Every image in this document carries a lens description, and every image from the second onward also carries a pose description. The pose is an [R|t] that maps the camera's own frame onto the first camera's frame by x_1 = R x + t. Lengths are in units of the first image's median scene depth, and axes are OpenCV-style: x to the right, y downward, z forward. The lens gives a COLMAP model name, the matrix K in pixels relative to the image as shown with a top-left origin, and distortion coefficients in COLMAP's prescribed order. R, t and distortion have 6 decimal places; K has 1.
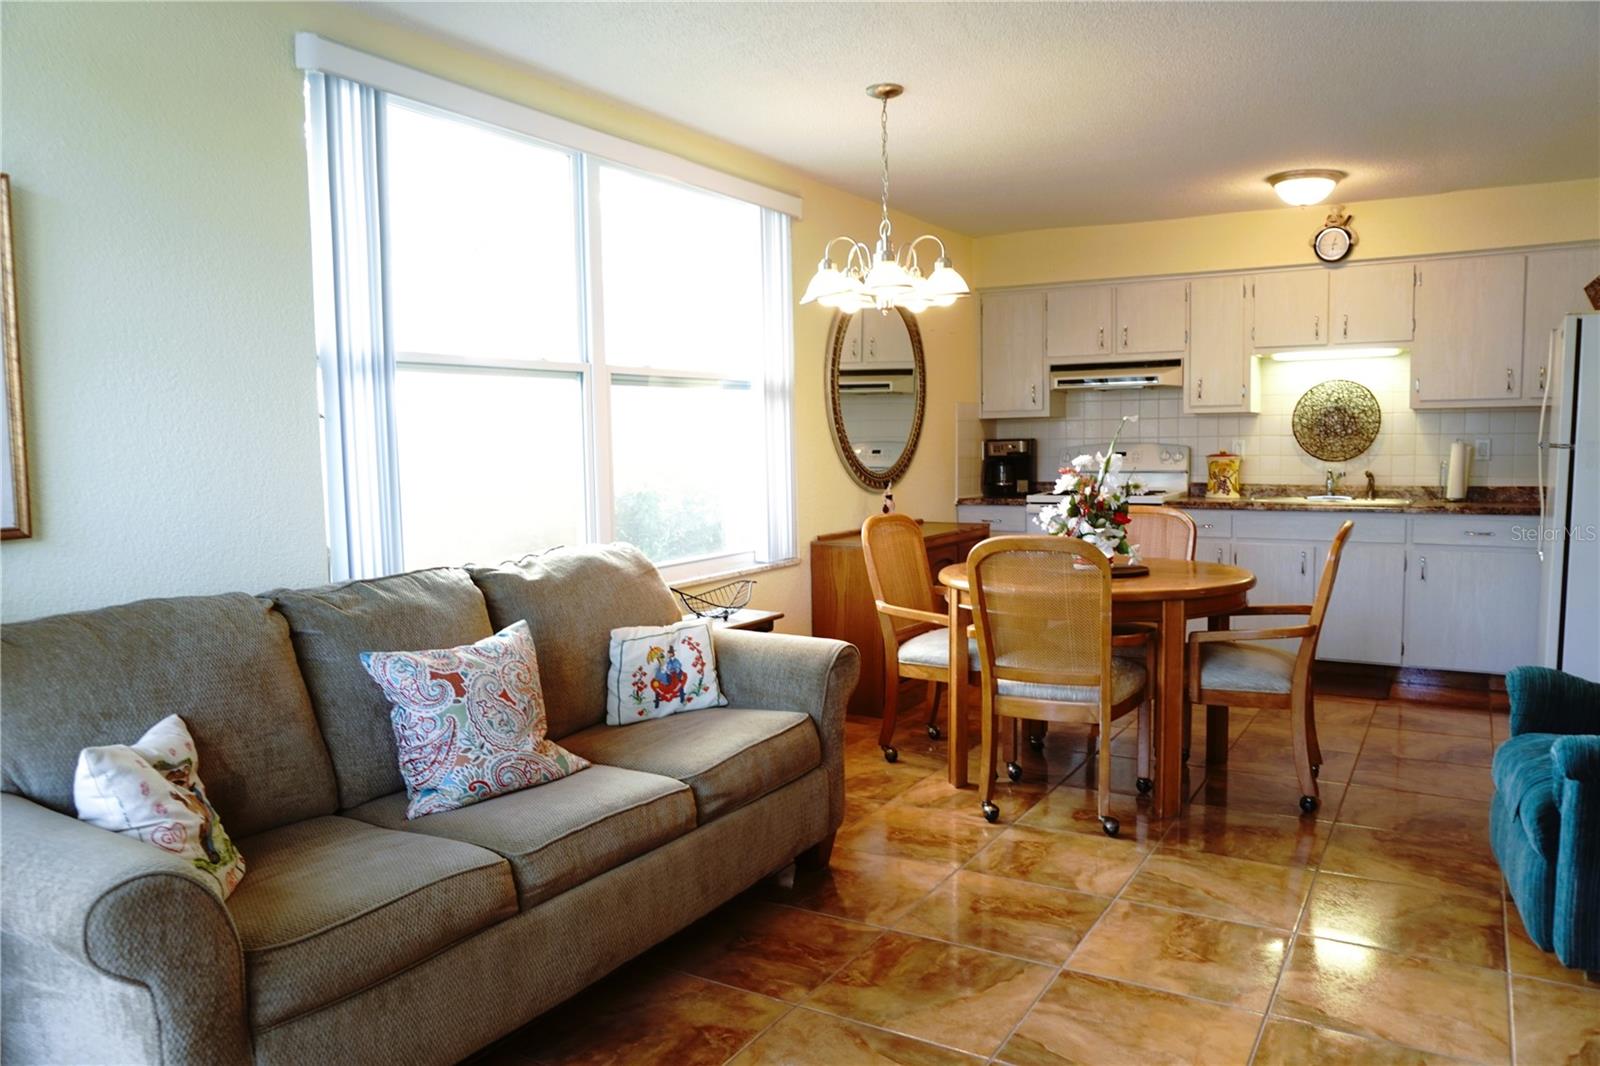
lens RADIAL K [[1110.3, 0, 809.2], [0, 1110.3, 541.7], [0, 0, 1]] dist [-0.047695, 0.043289]
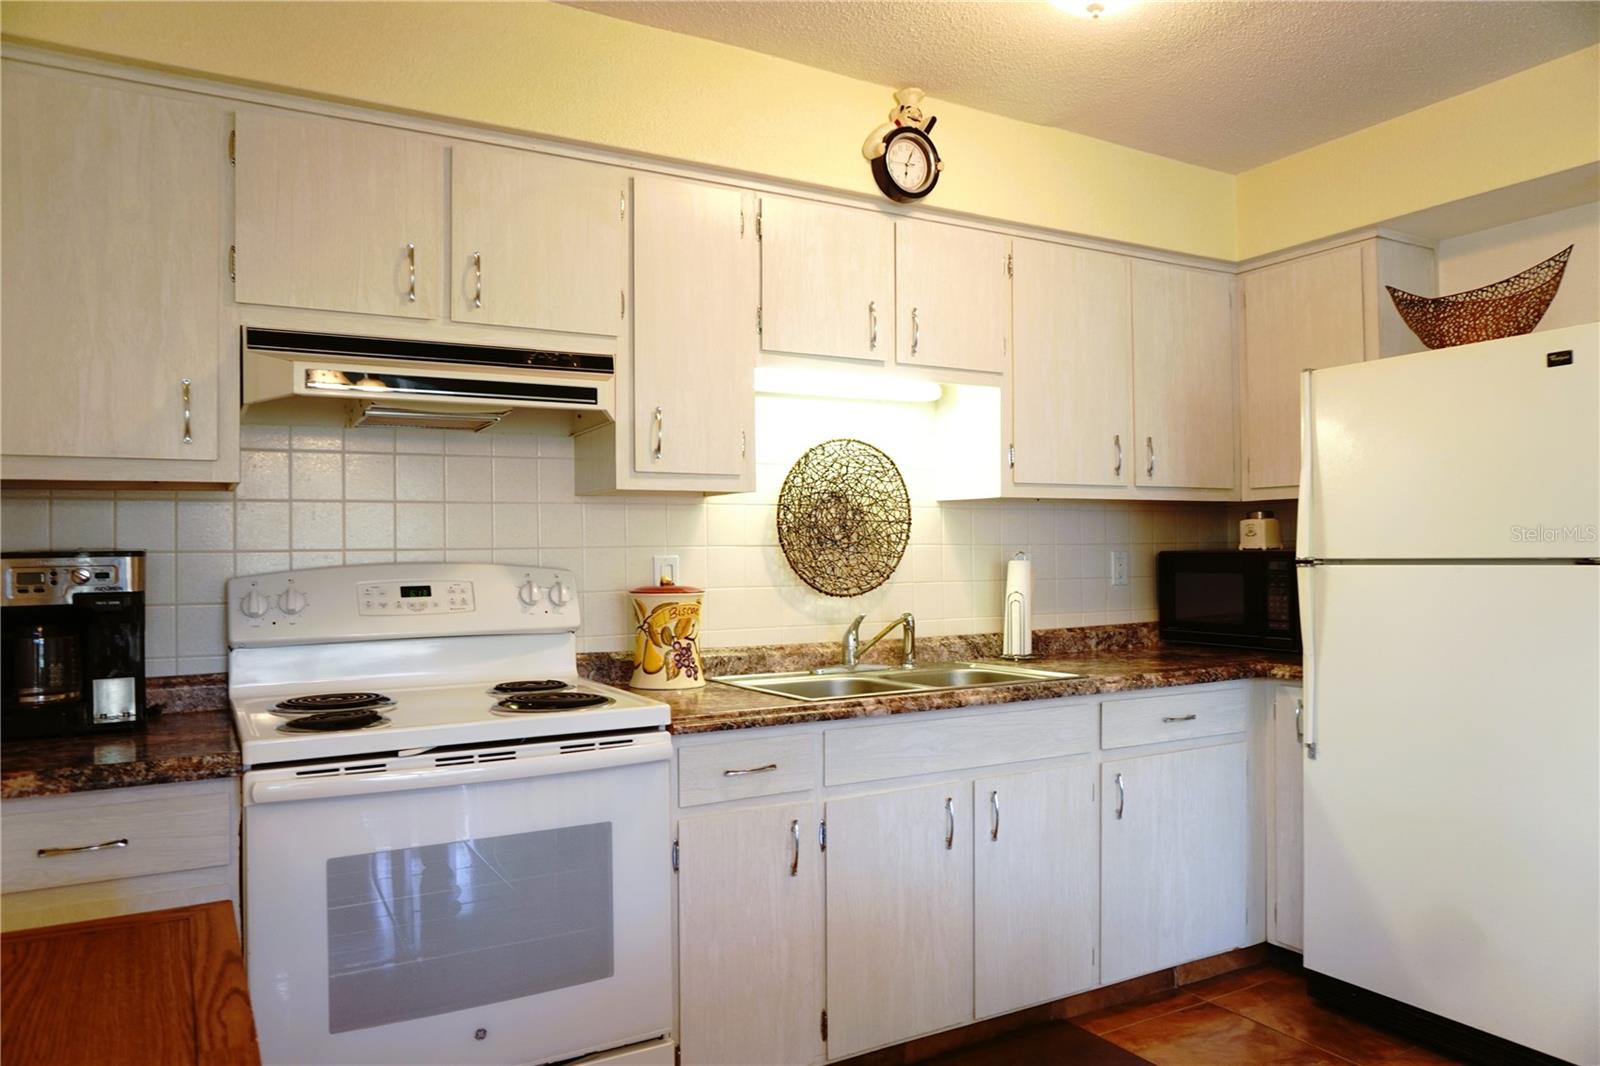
lens RADIAL K [[1110.3, 0, 798.2], [0, 1110.3, 537.0], [0, 0, 1]] dist [-0.047695, 0.043289]
pose [[0.493679, 0.020265, 0.869408, 0.017190], [0.082322, 0.994150, -0.069917, -0.067387], [-0.865739, 0.106088, 0.489123, 0.778078]]
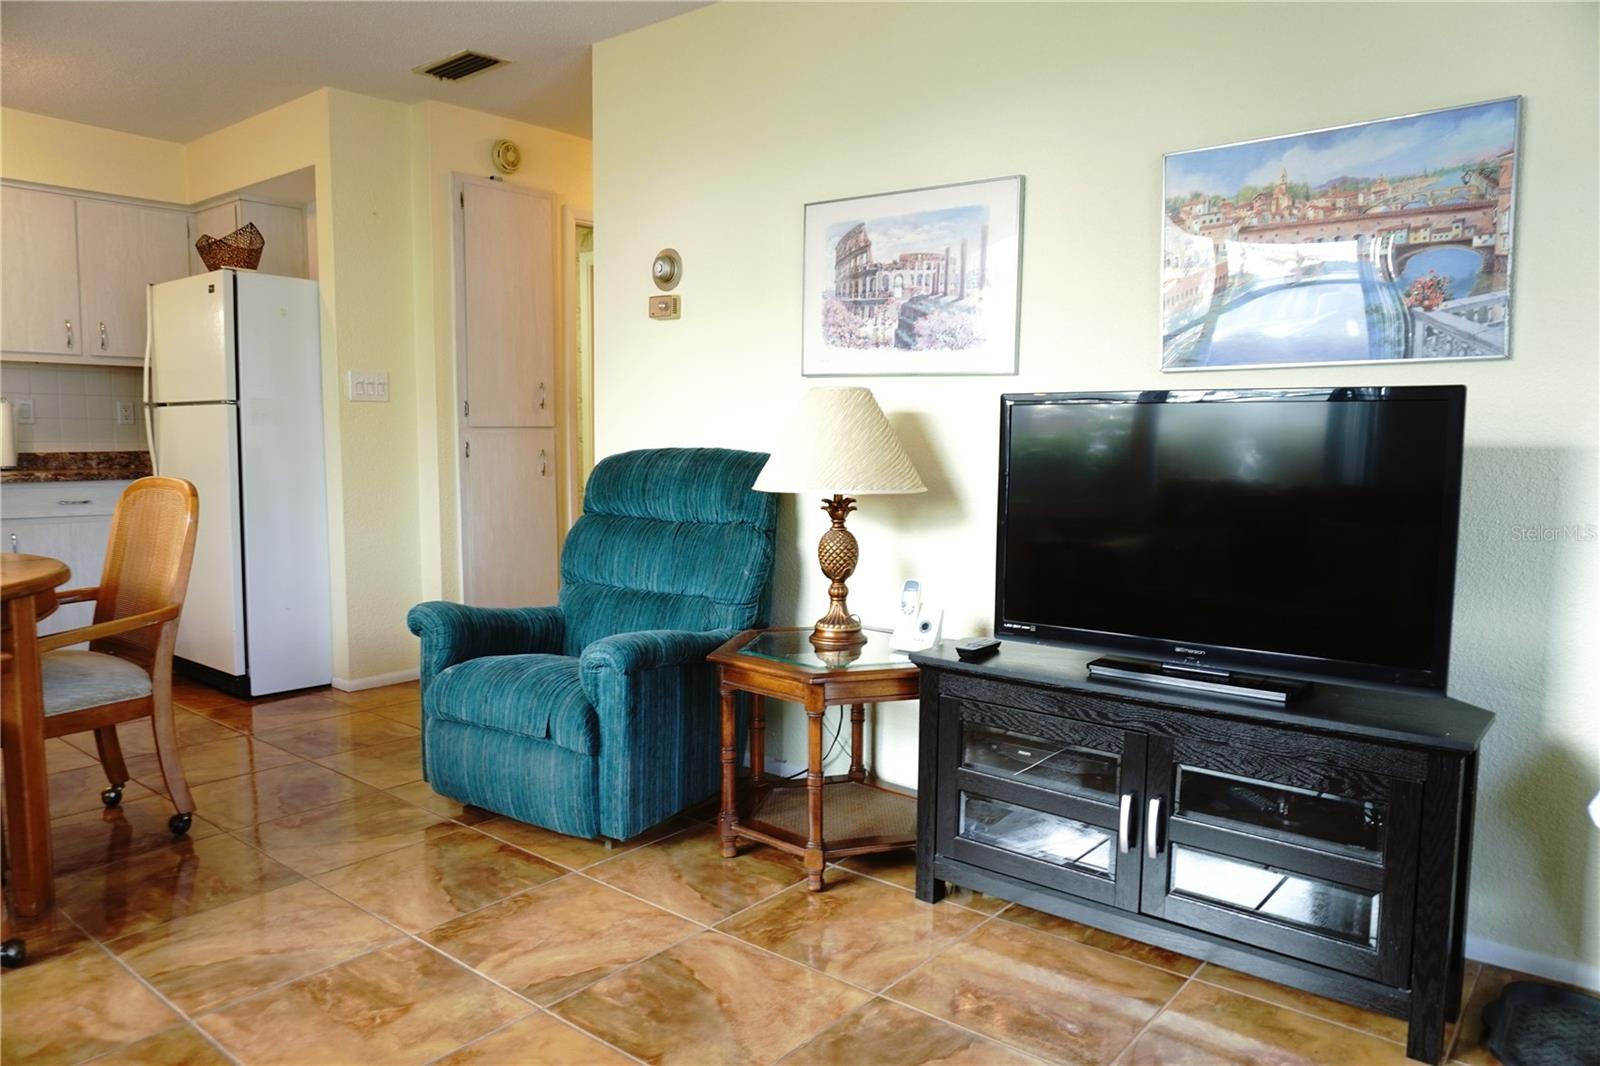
lens RADIAL K [[1110.3, 0, 769.9], [0, 1110.3, 530.2], [0, 0, 1]] dist [-0.047695, 0.043289]
pose [[0.174002, -0.076891, 0.981739, -0.150962], [0.081770, 0.994632, 0.063408, 0.003995], [-0.981344, 0.069244, 0.179356, 0.250592]]
